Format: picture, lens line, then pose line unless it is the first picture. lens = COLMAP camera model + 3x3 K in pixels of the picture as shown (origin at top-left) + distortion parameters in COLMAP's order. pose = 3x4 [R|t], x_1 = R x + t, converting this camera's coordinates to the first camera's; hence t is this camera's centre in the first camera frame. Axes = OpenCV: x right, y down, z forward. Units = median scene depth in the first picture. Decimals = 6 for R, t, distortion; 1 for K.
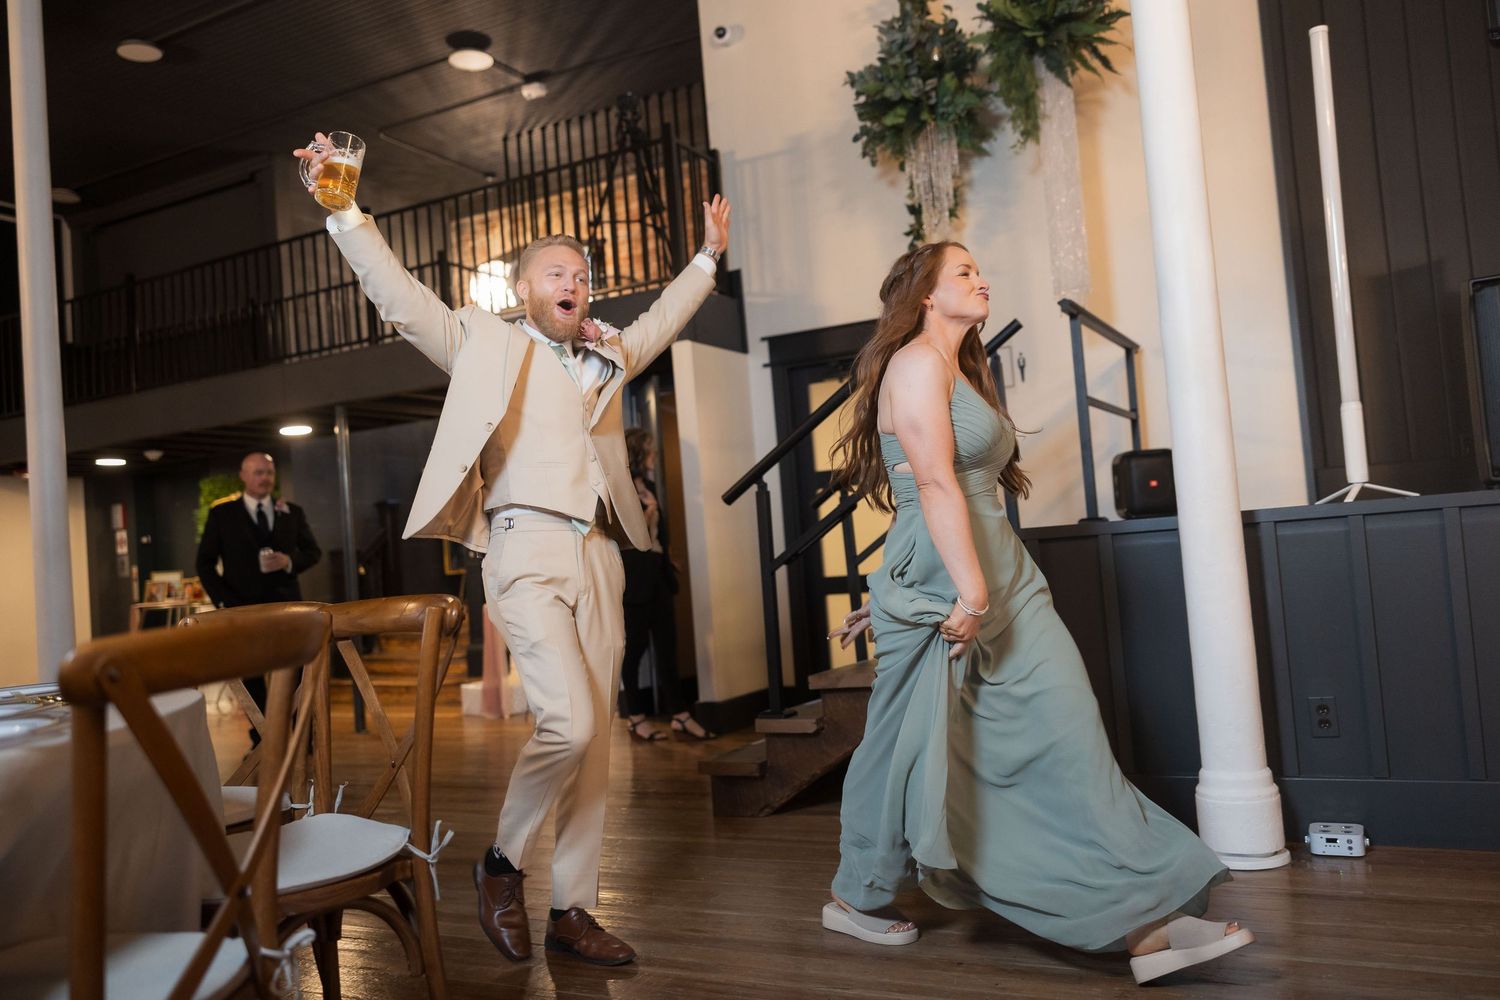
lens RADIAL K [[1160.5, 0, 750.3], [0, 1160.5, 499.0], [0, 0, 1]] dist [0.001792, -0.005259]
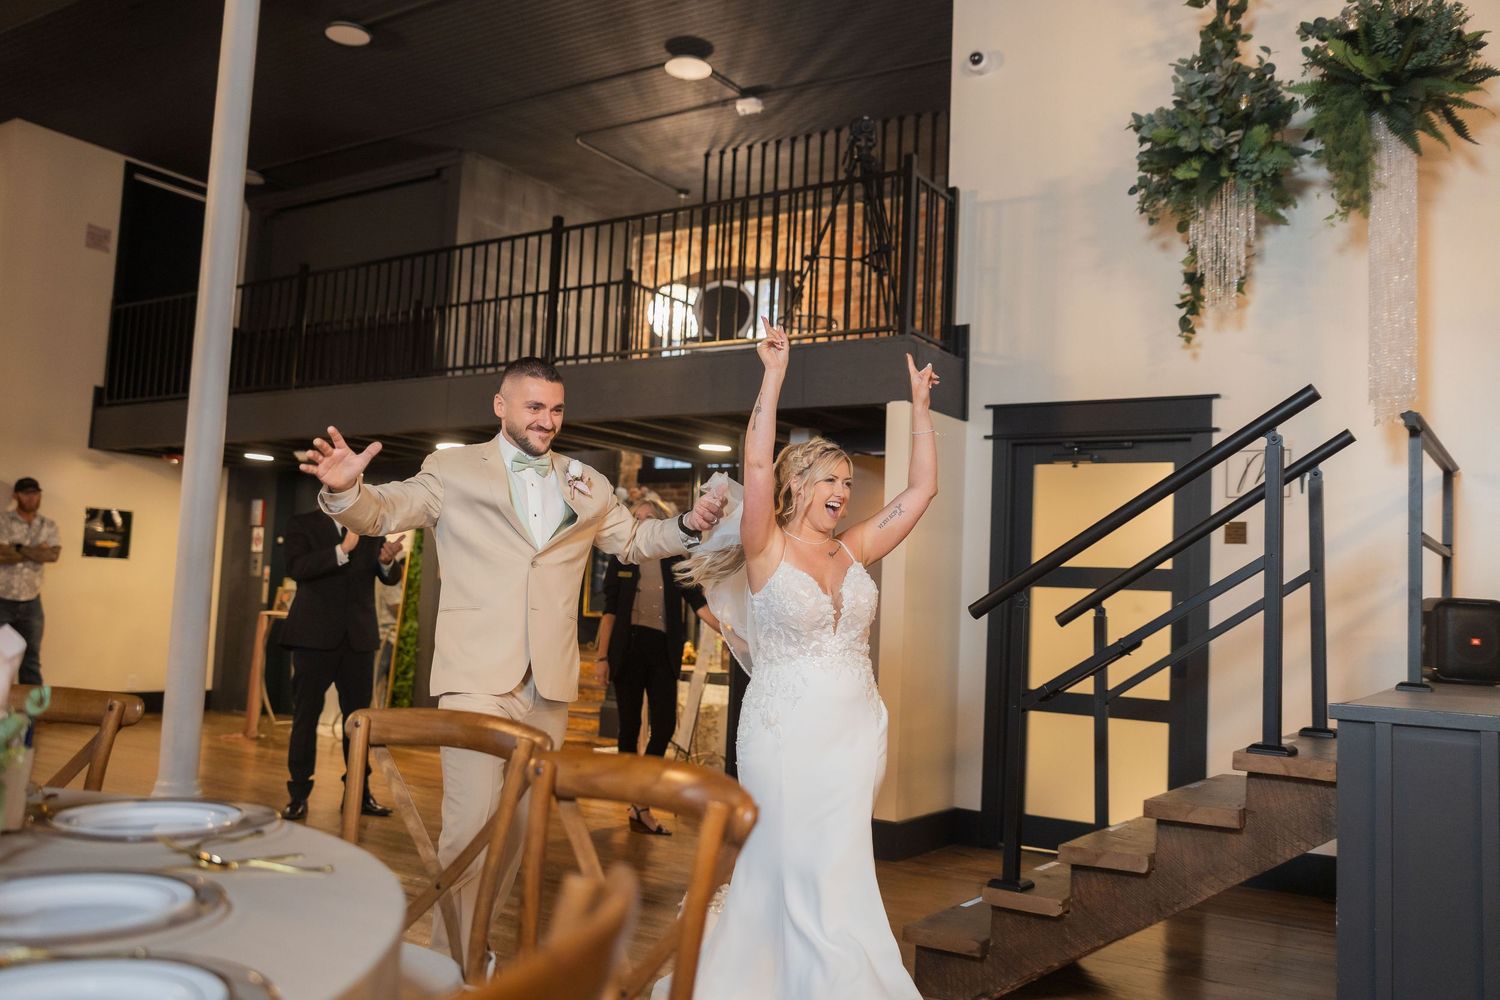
lens RADIAL K [[1240.1, 0, 753.4], [0, 1240.1, 505.4], [0, 0, 1]] dist [-0.037179, 0.027320]
pose [[0.987009, 0.114607, -0.112599, -0.056814], [-0.118364, 0.992596, -0.027252, -0.021340], [0.108642, 0.040226, 0.993267, 0.072788]]
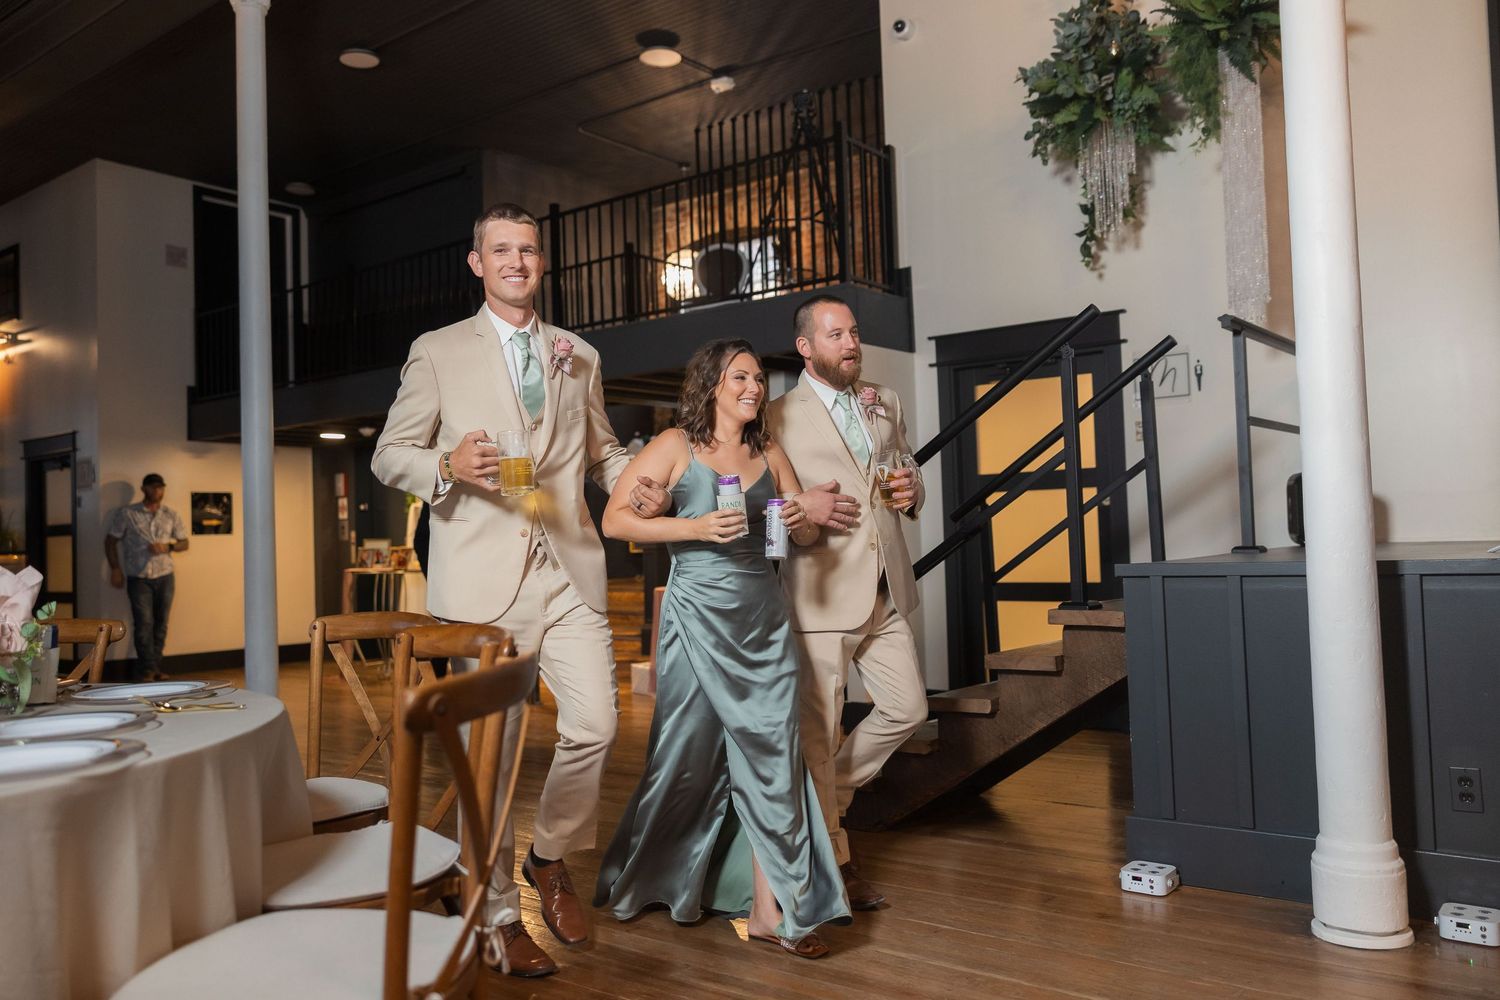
lens RADIAL K [[1160.5, 0, 745.9], [0, 1160.5, 499.1], [0, 0, 1]] dist [0.001792, -0.005259]
pose [[0.983169, 0.039888, -0.178290, 0.044426], [-0.036050, 0.999044, 0.024718, -0.022980], [0.179106, -0.017875, 0.983667, -0.002250]]
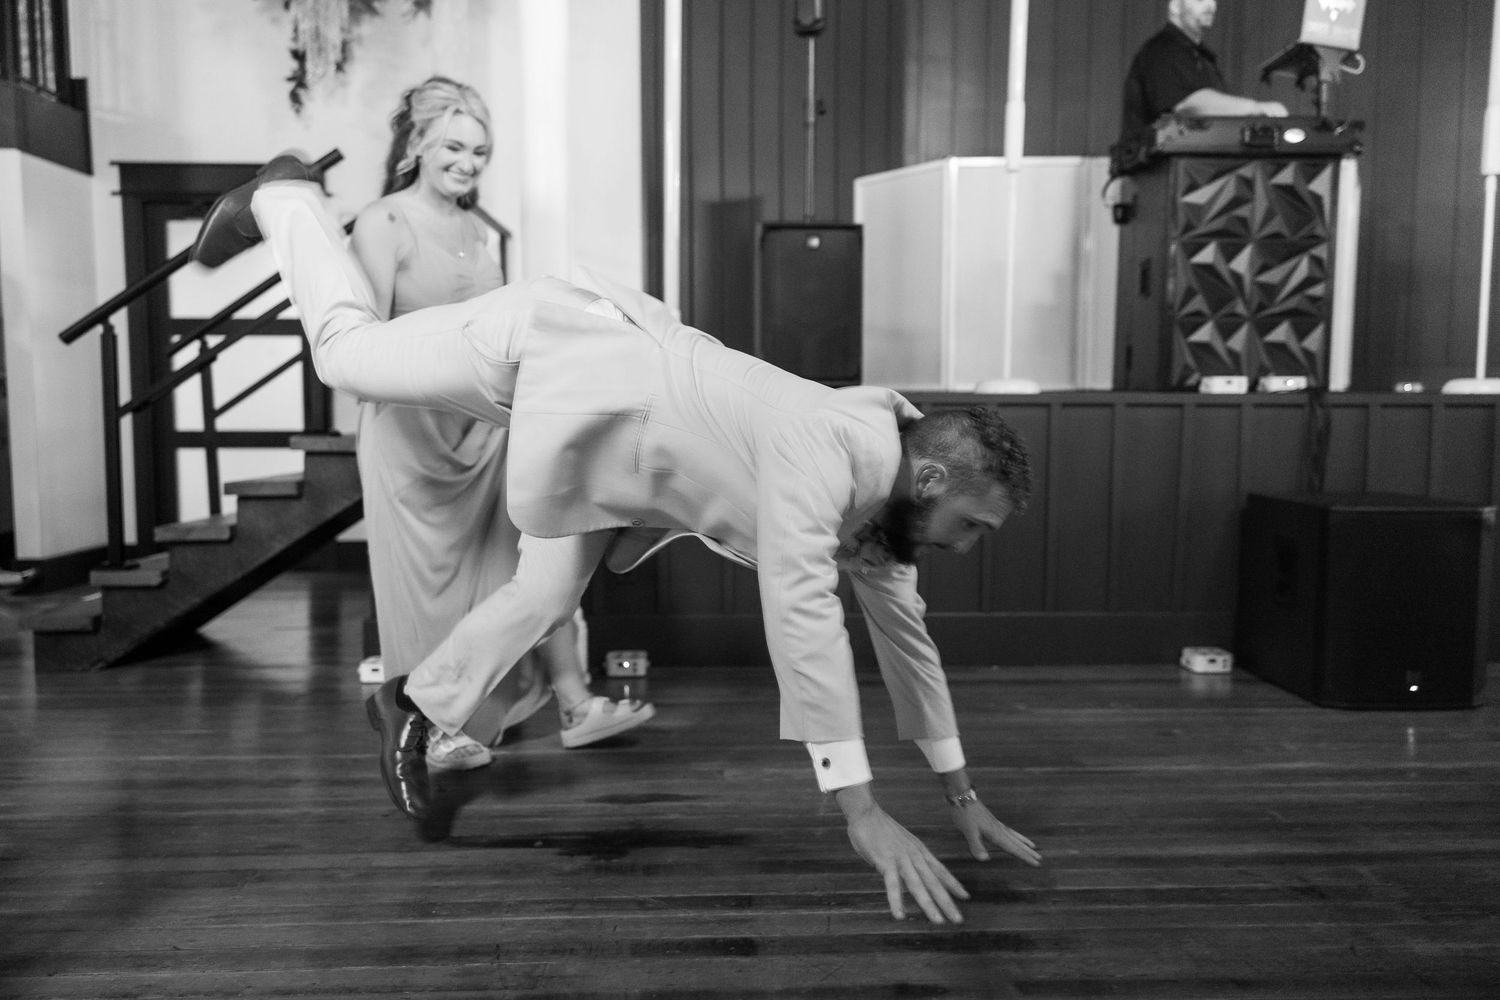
lens RADIAL K [[1160.5, 0, 748.9], [0, 1160.5, 492.5], [0, 0, 1]] dist [0.001792, -0.005259]
pose [[0.865108, 0.034140, 0.500422, -0.004487], [-0.086946, 0.992785, 0.082577, -0.001200], [-0.493992, -0.114948, 0.861834, -0.056509]]
